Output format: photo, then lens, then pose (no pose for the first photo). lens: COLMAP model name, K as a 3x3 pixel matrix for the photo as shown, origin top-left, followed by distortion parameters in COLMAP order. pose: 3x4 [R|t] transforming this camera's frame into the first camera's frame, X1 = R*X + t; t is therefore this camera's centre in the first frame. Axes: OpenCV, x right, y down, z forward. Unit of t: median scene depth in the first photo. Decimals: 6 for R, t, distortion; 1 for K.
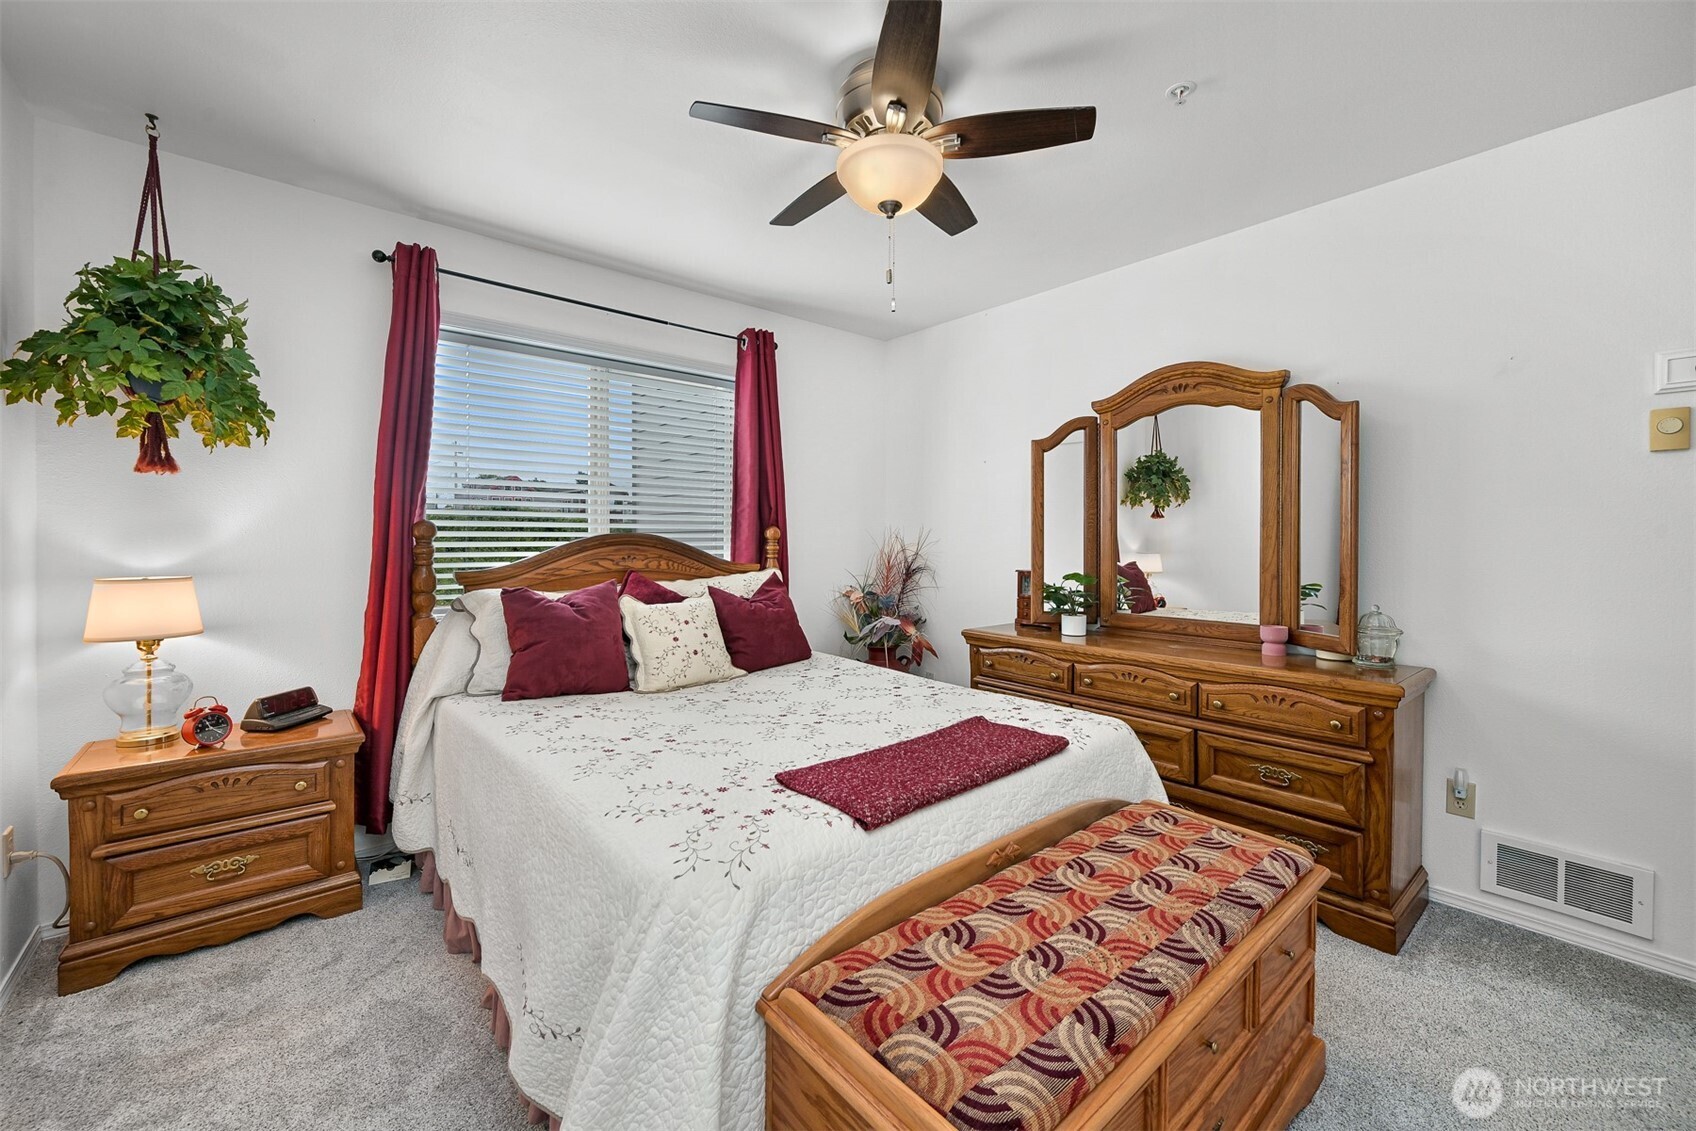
lens RADIAL K [[667.3, 0, 857.3], [0, 667.3, 566.3], [0, 0, 1]] dist [0.002467, 0.000519]
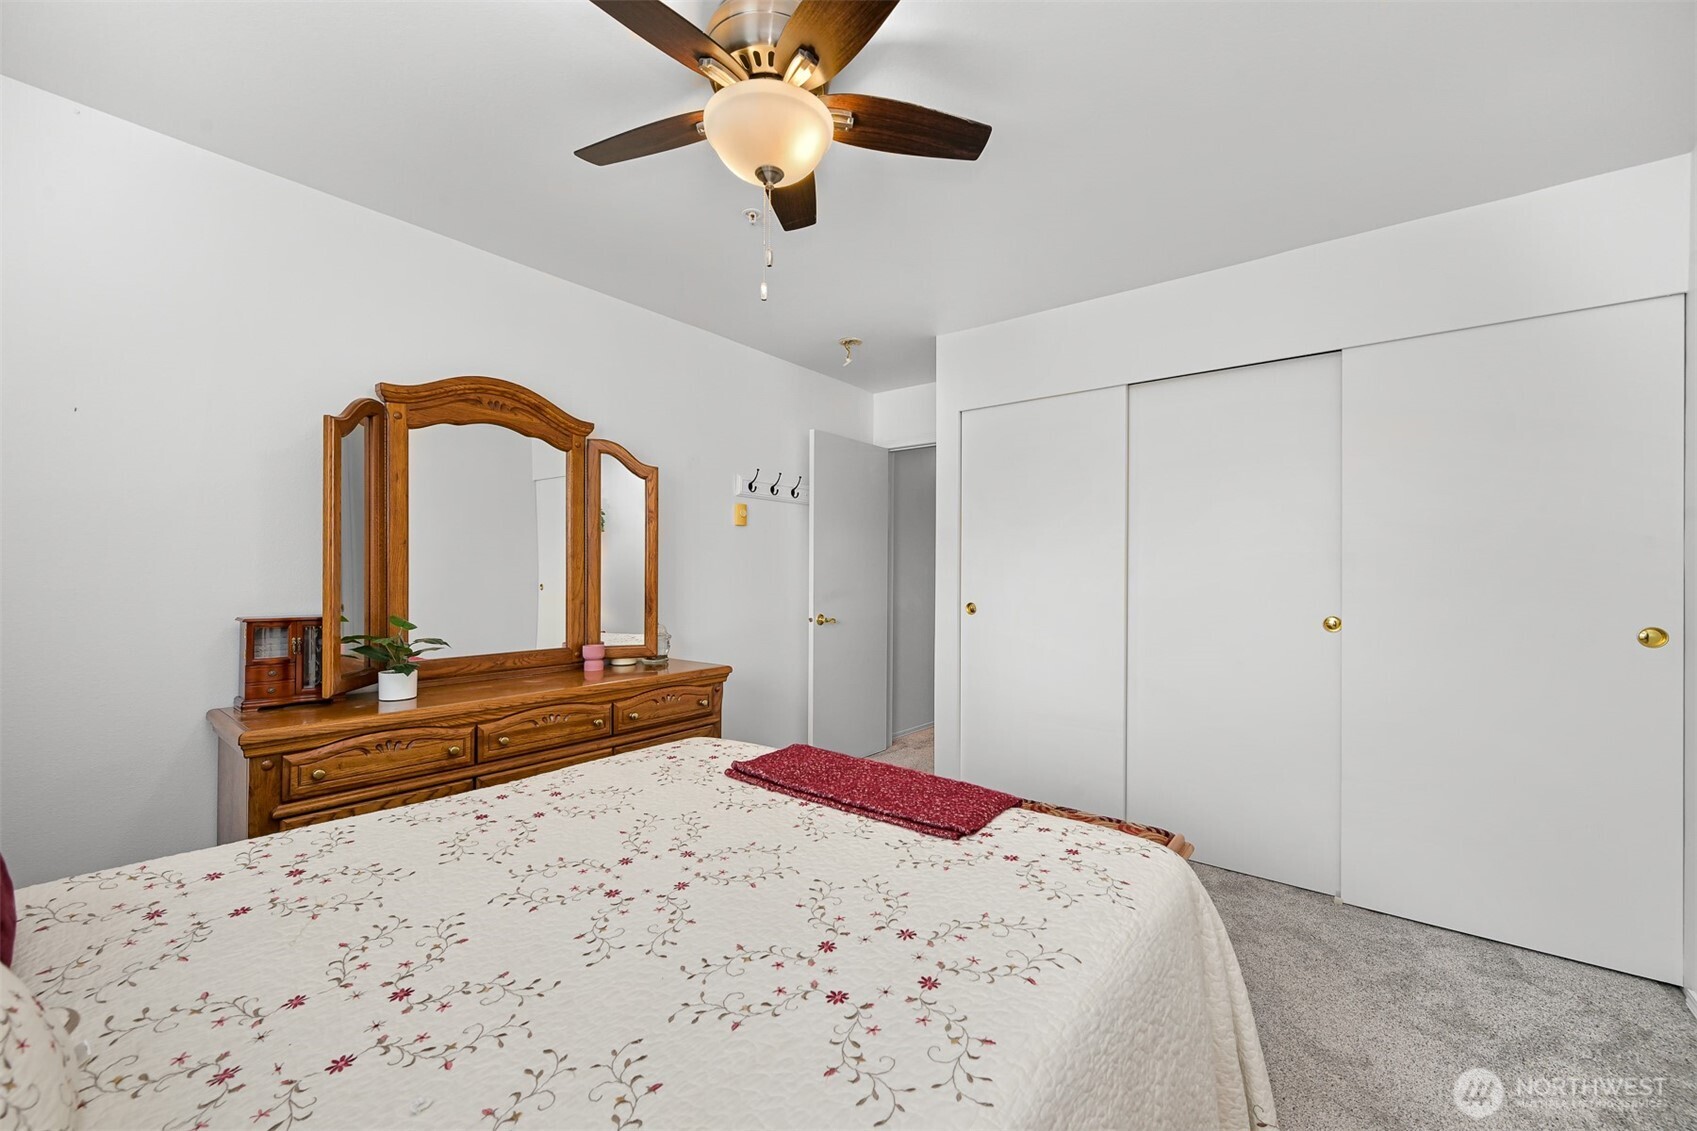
lens RADIAL K [[668.9, 0, 853.4], [0, 668.9, 571.5], [0, 0, 1]] dist [-0.001021, -0.000423]
pose [[-0.185598, -0.000876, 0.982625, -0.573133], [0.032918, 0.999433, 0.007108, -0.029026], [-0.982074, 0.033665, -0.185464, 0.758884]]
